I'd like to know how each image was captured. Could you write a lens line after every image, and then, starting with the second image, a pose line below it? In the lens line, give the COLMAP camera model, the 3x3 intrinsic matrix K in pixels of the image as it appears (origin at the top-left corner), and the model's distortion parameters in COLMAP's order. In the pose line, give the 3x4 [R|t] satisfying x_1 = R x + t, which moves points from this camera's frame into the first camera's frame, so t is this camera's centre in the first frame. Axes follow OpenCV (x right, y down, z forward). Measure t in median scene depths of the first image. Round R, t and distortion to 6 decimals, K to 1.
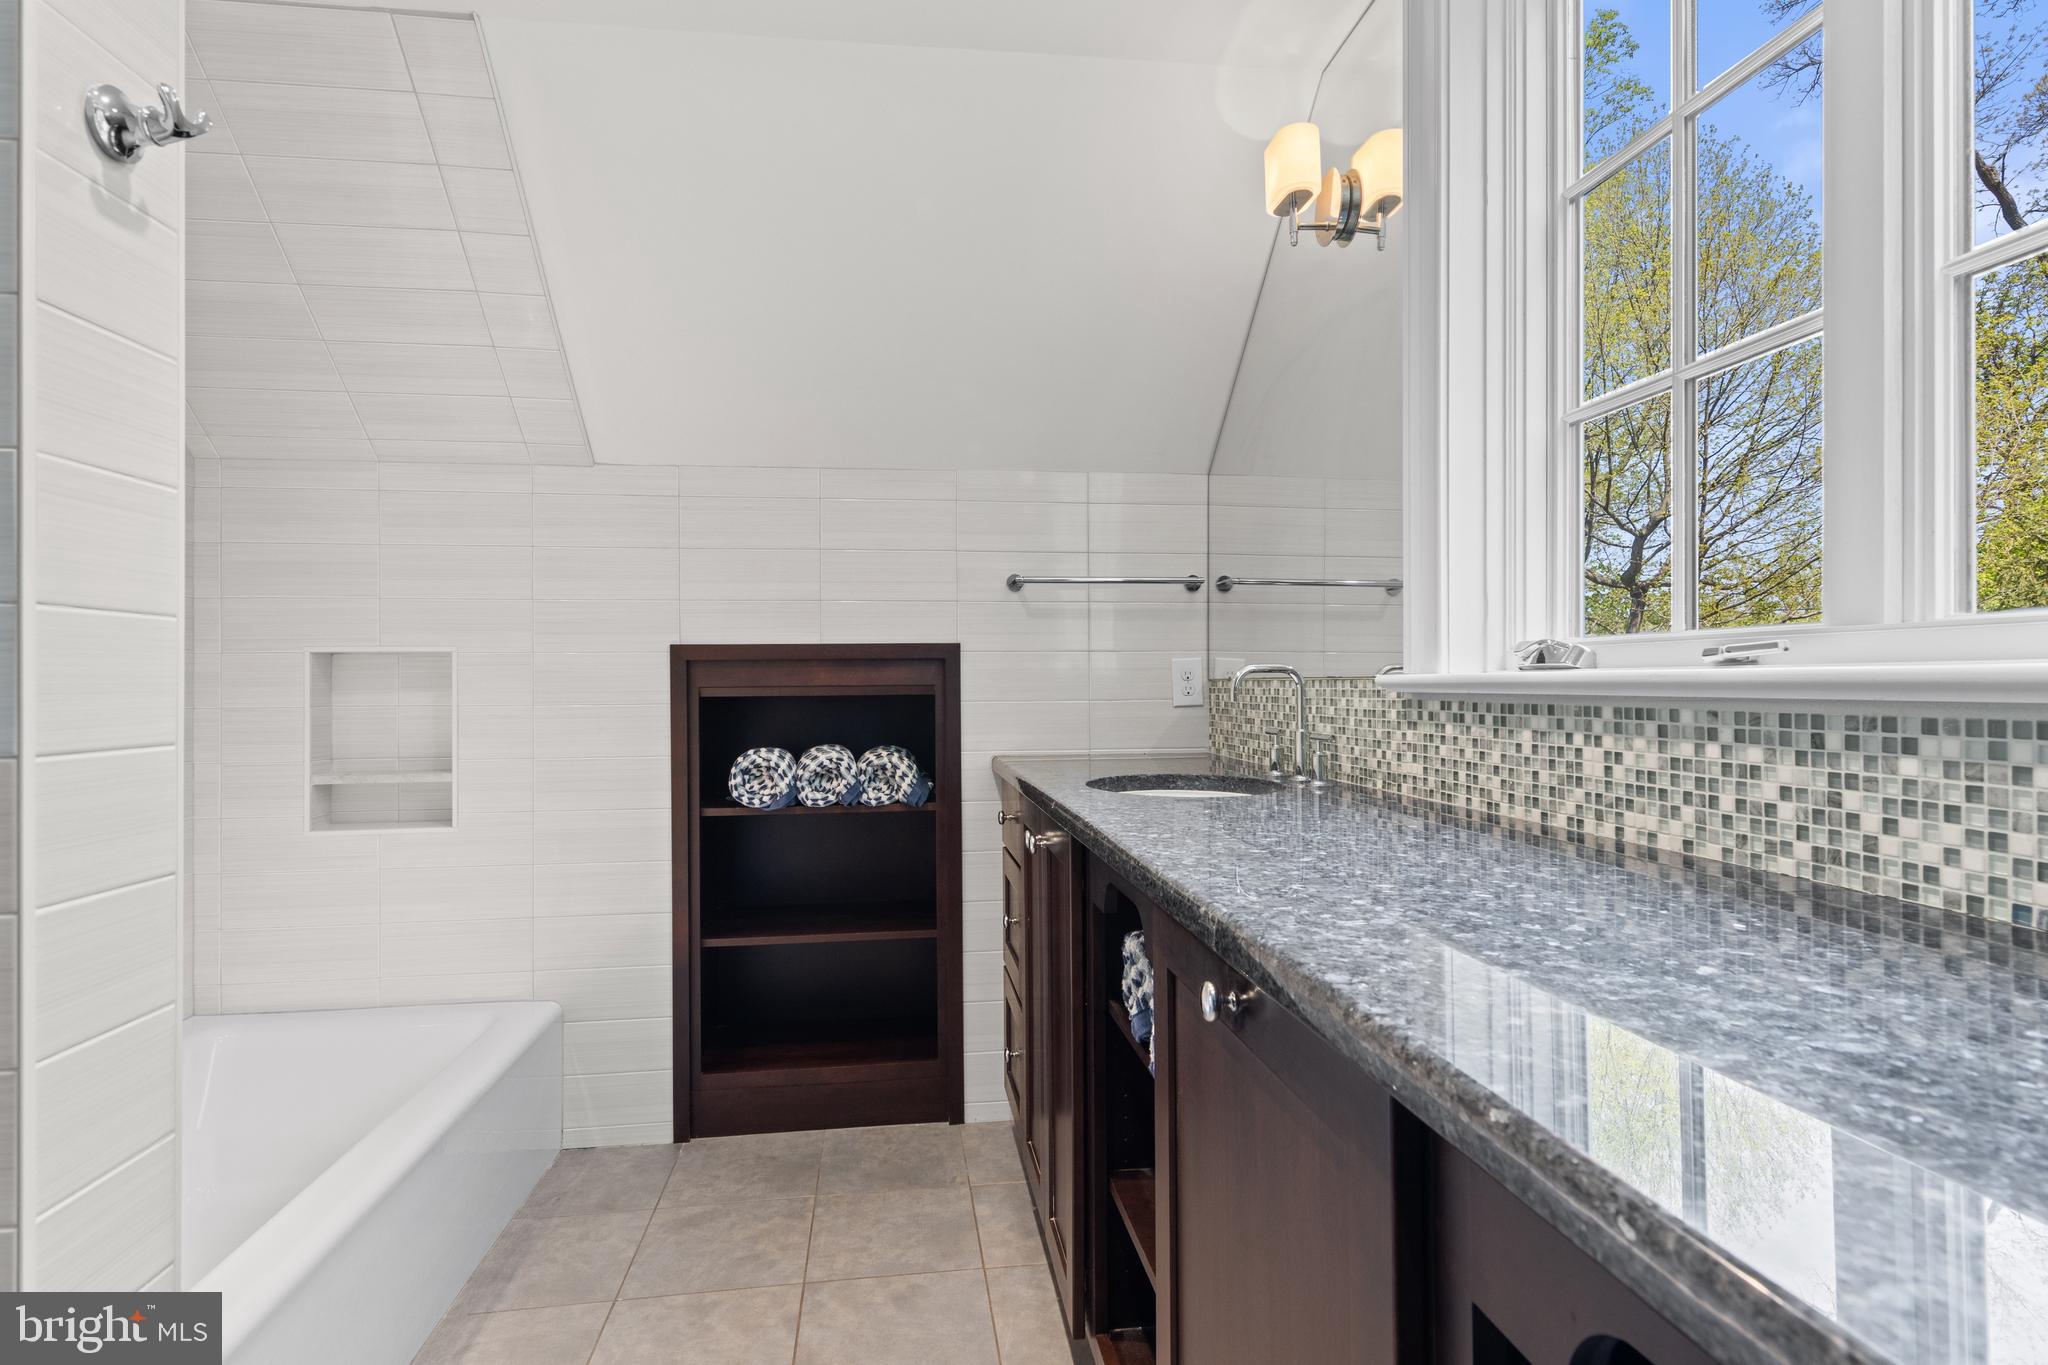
lens RADIAL K [[1057.0, 0, 1020.2], [0, 1057.0, 673.5], [0, 0, 1]] dist [0.009430, -0.002589]
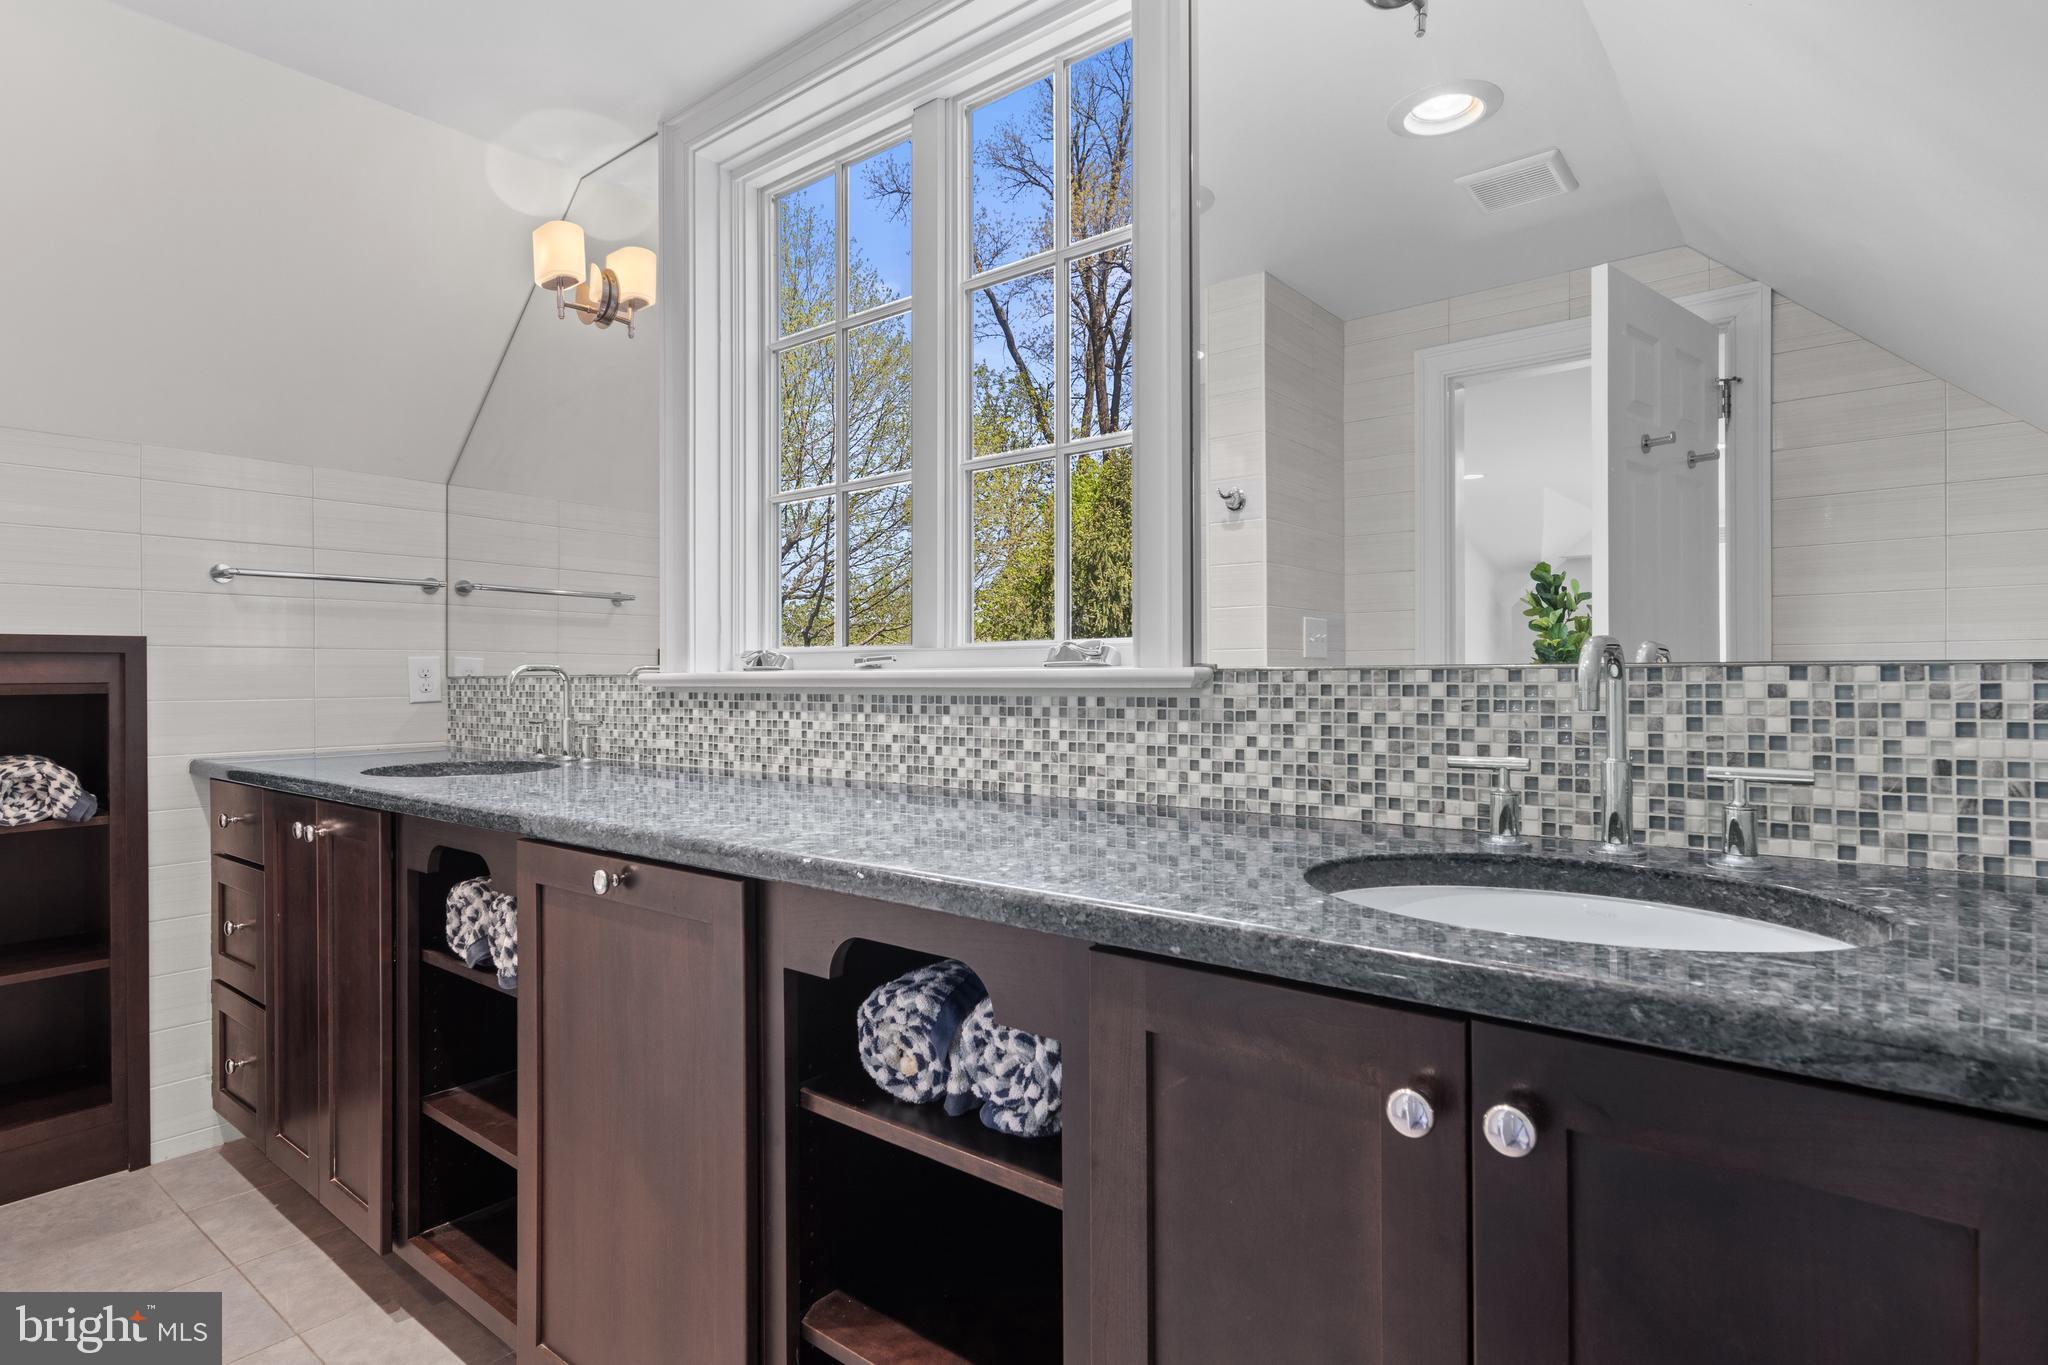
lens RADIAL K [[1057.0, 0, 1025.0], [0, 1057.0, 679.7], [0, 0, 1]] dist [0.009430, -0.002589]
pose [[0.723236, -0.000753, 0.690601, -0.238470], [-0.004282, 0.999975, 0.005574, -0.000363], [-0.690588, -0.006988, 0.723214, -0.299581]]
